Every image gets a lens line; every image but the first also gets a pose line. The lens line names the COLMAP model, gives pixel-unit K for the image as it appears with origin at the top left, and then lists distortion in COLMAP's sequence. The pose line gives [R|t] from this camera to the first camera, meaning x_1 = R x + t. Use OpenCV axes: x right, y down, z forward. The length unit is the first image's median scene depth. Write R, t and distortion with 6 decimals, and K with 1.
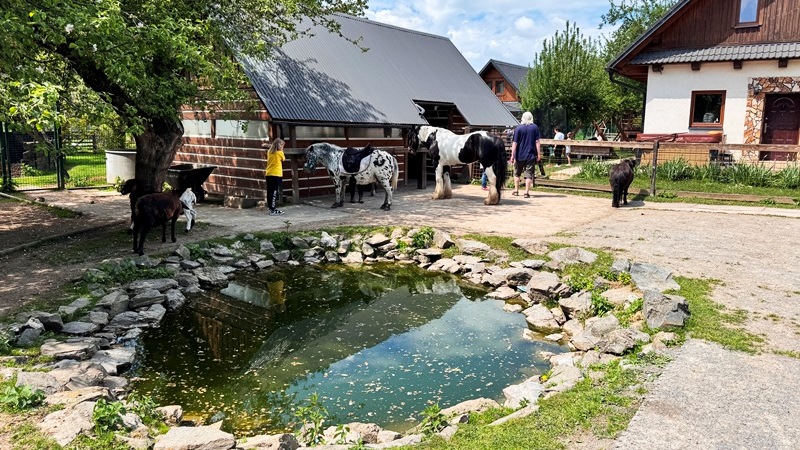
lens RADIAL K [[549.3, 0, 414.1], [0, 549.3, 187.9], [0, 0, 1]] dist [0.006230, 0.001301]
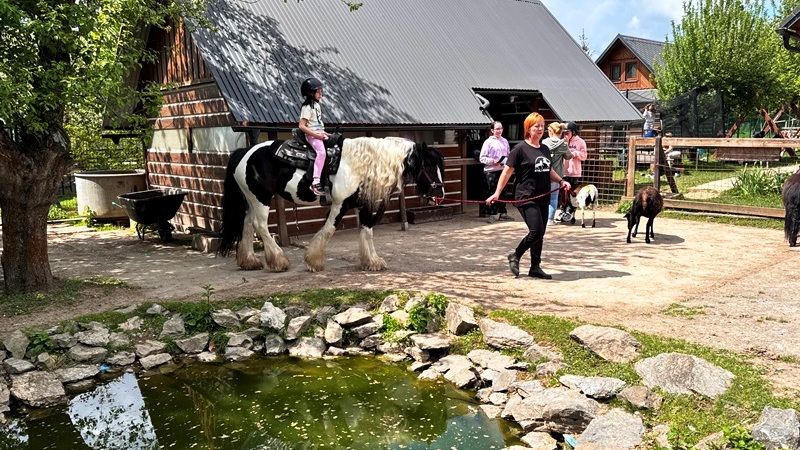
lens RADIAL K [[668.5, 0, 400.0], [0, 668.5, 225.0], [0, 0, 1]] dist [0.058660, -0.159121]
pose [[0.982855, -0.012032, -0.183987, 0.124806], [0.017373, 0.999472, 0.027445, -0.025406], [0.183559, -0.030171, 0.982545, 0.299317]]
